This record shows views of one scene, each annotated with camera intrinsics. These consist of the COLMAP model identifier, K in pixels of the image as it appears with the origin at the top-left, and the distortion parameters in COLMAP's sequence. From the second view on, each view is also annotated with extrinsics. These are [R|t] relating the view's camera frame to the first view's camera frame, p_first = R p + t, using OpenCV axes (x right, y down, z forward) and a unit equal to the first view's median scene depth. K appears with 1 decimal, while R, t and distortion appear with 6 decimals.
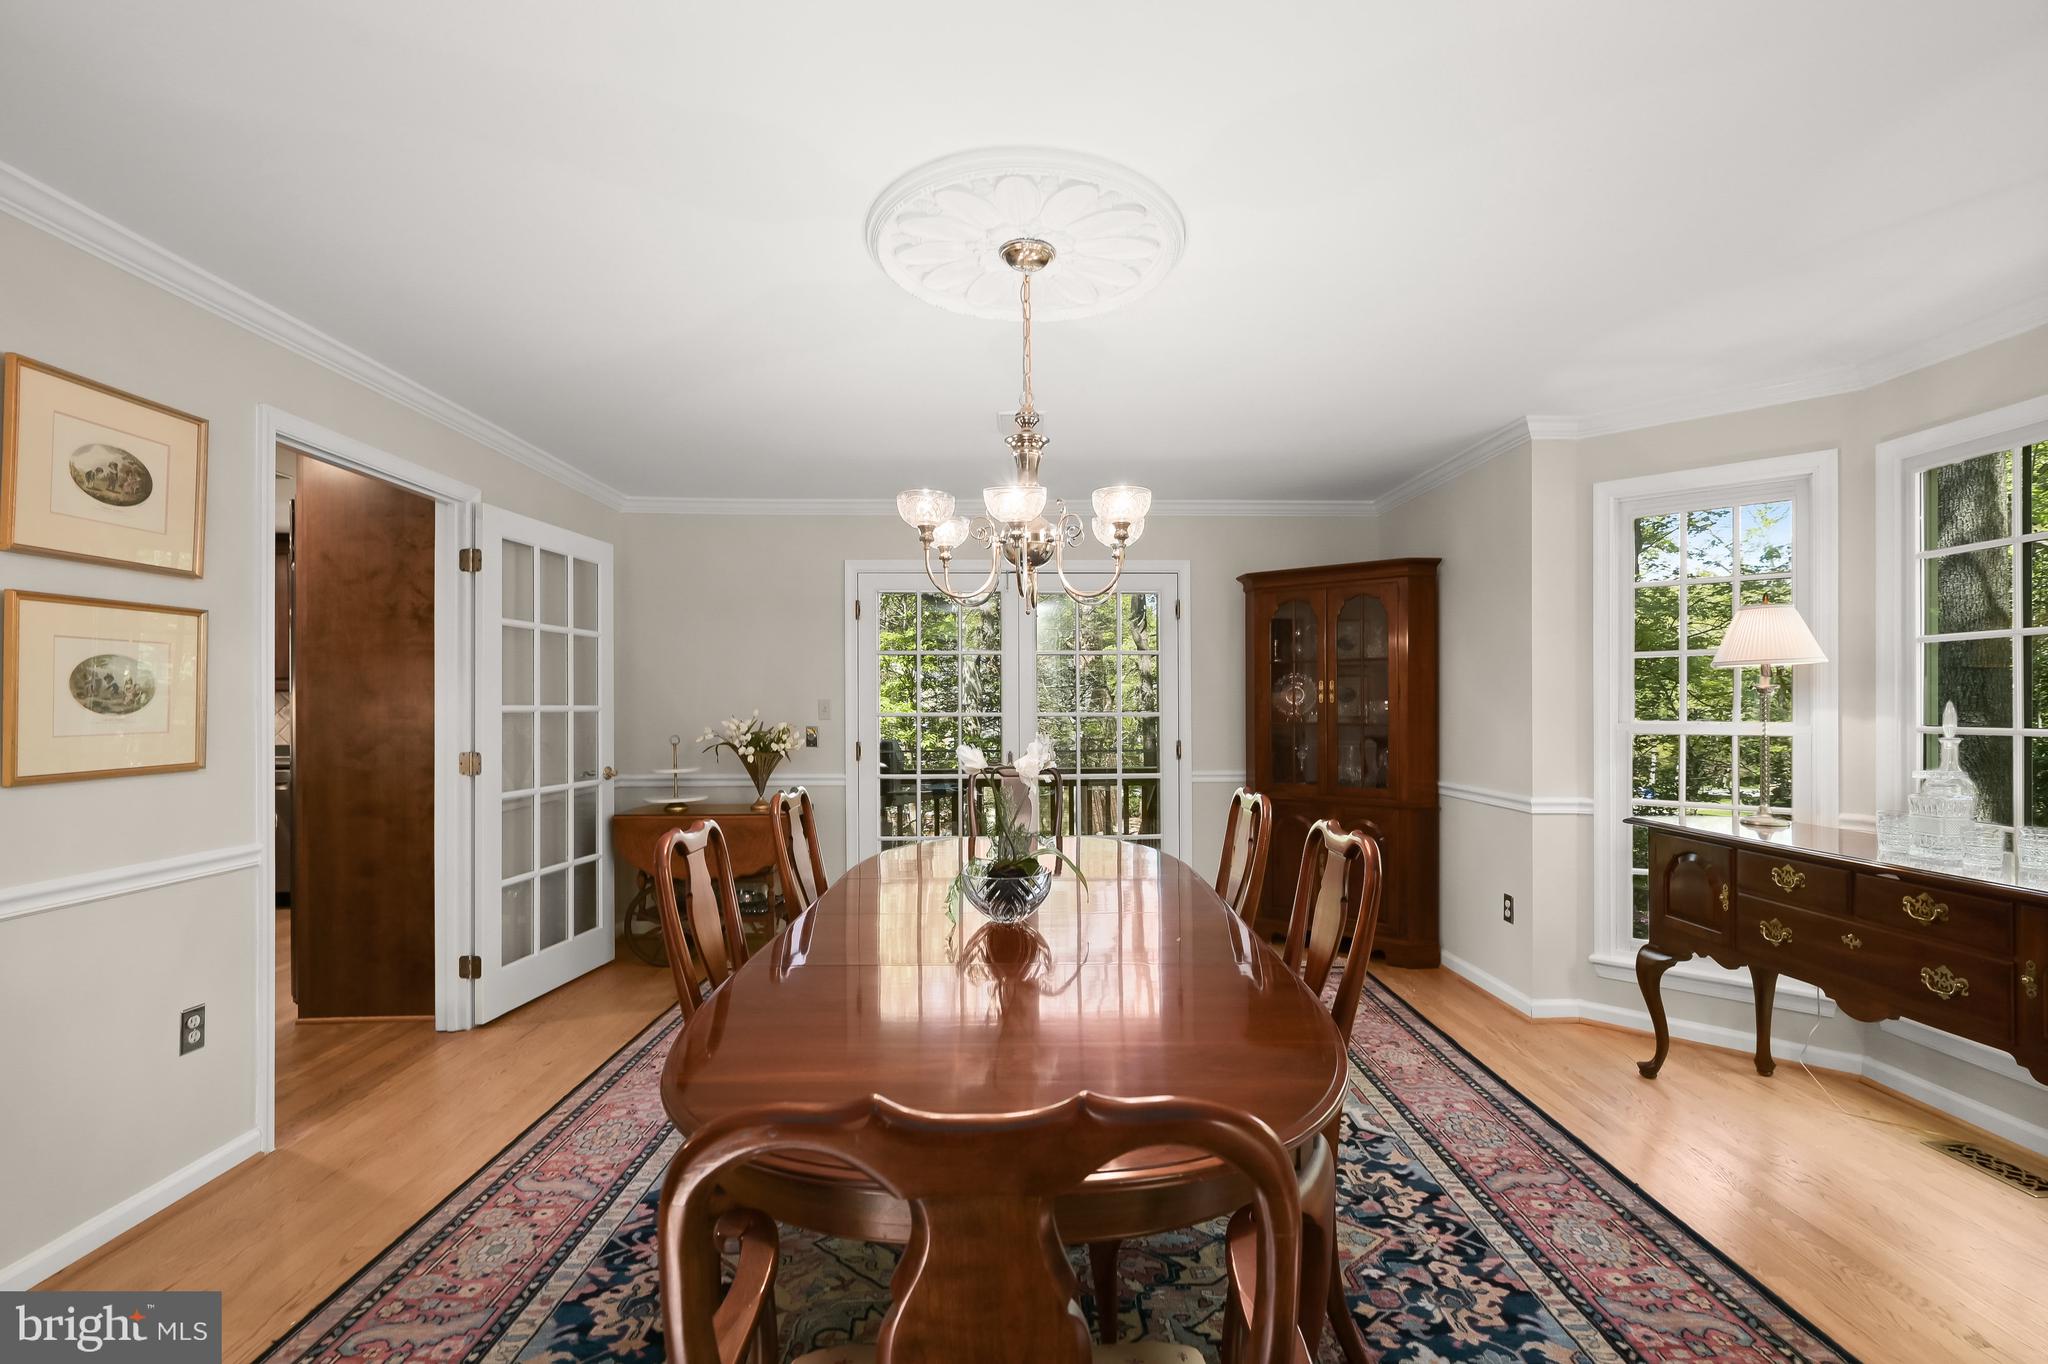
lens RADIAL K [[898.2, 0, 1028.7], [0, 898.2, 705.0], [0, 0, 1]] dist [0.000559, 0.000081]
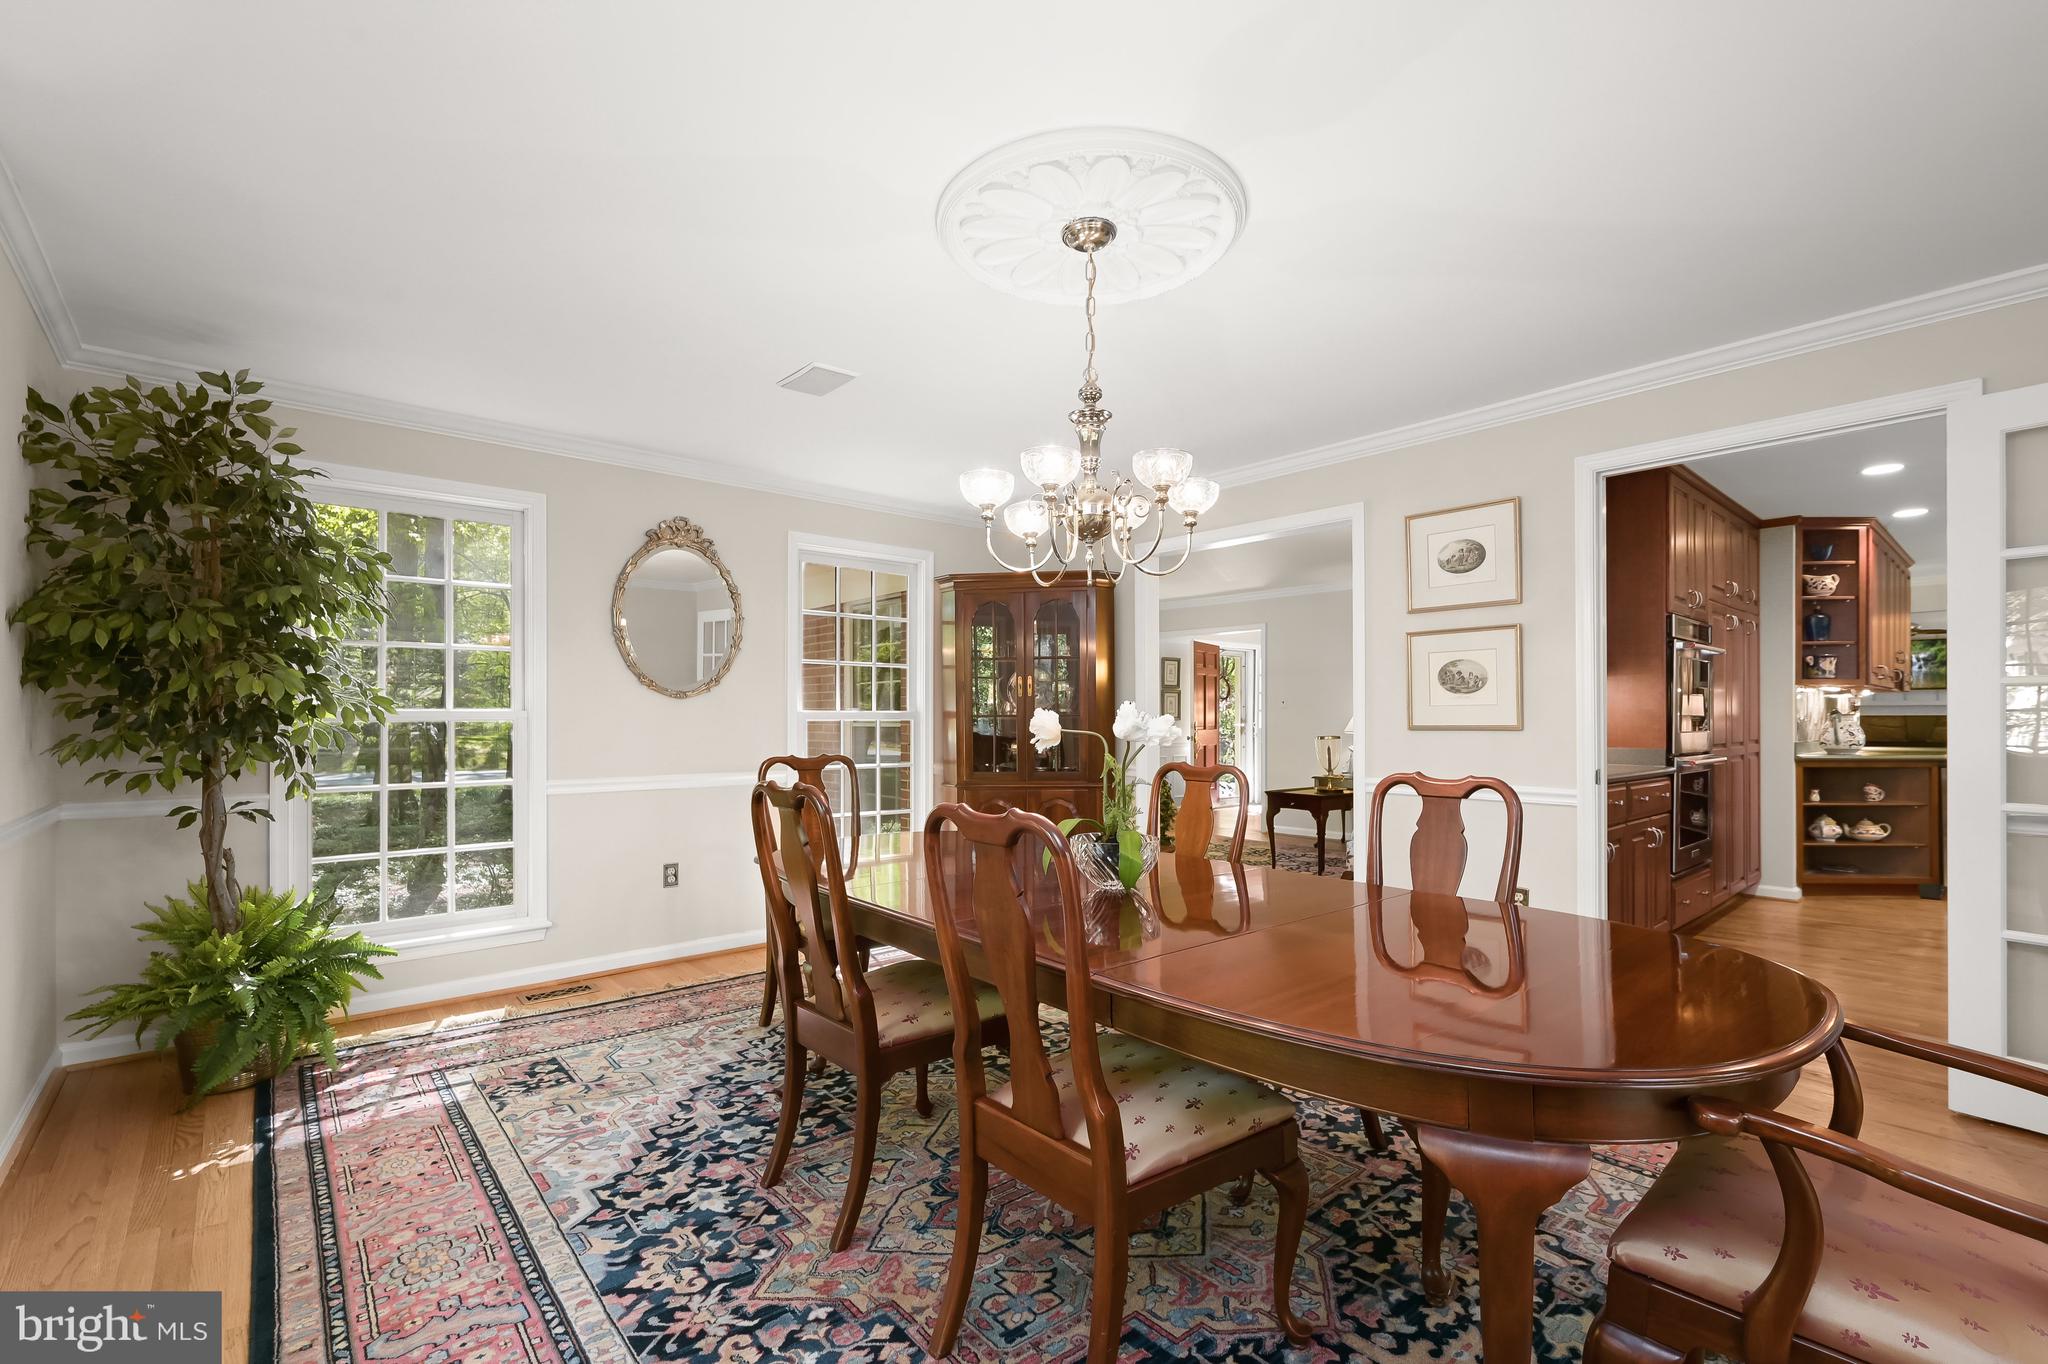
lens RADIAL K [[898.2, 0, 1028.7], [0, 898.2, 705.0], [0, 0, 1]] dist [0.000559, 0.000081]
pose [[-0.768286, -0.004716, -0.640090, 0.763888], [0.002466, 0.999944, -0.010328, 0.049633], [0.640102, -0.009513, -0.768231, 1.873967]]
